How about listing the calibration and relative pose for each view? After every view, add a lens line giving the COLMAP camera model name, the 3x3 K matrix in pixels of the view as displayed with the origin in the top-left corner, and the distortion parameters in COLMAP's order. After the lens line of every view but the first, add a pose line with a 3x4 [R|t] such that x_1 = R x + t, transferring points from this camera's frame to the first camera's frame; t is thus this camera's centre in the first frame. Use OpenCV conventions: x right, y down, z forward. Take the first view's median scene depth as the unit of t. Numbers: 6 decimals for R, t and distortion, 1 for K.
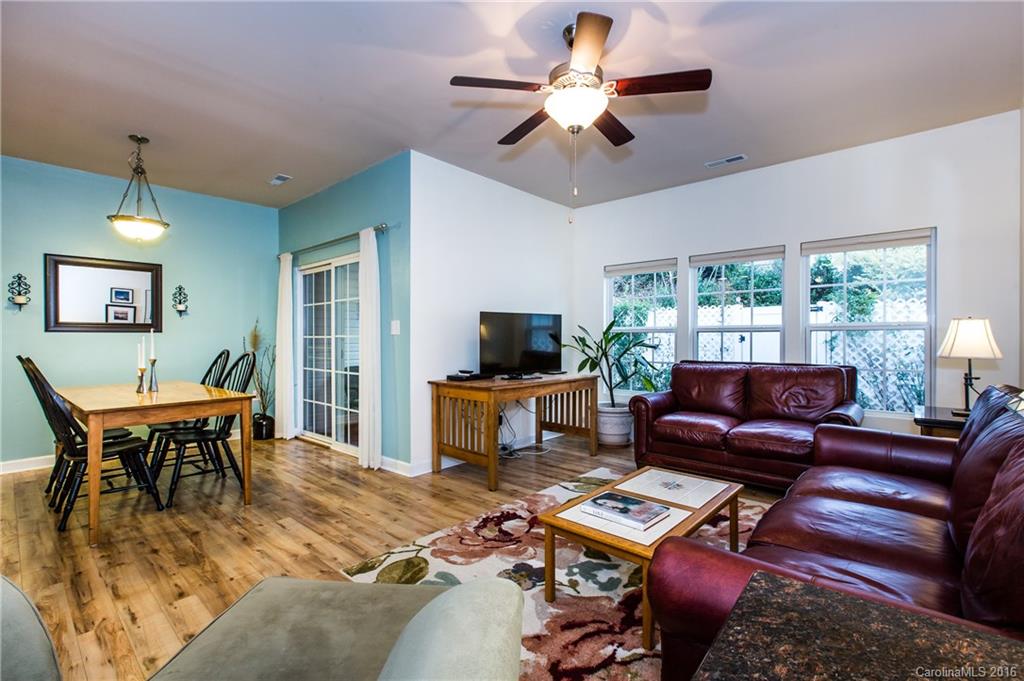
lens RADIAL K [[457.2, 0, 508.5], [0, 457.2, 334.6], [0, 0, 1]] dist [-0.001800, -0.000244]
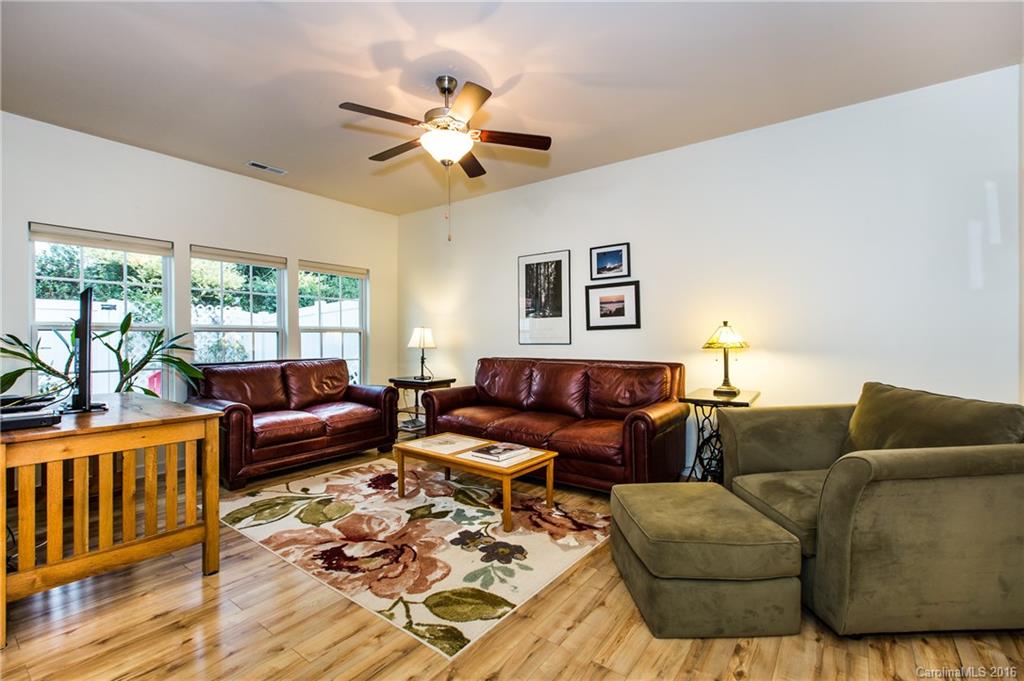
lens RADIAL K [[457.2, 0, 508.5], [0, 457.2, 334.6], [0, 0, 1]] dist [-0.001800, -0.000244]
pose [[-0.087438, 0.007374, 0.996143, -0.978664], [-0.003522, 0.999964, -0.007712, 0.009240], [-0.996164, -0.004183, -0.087409, 0.870130]]
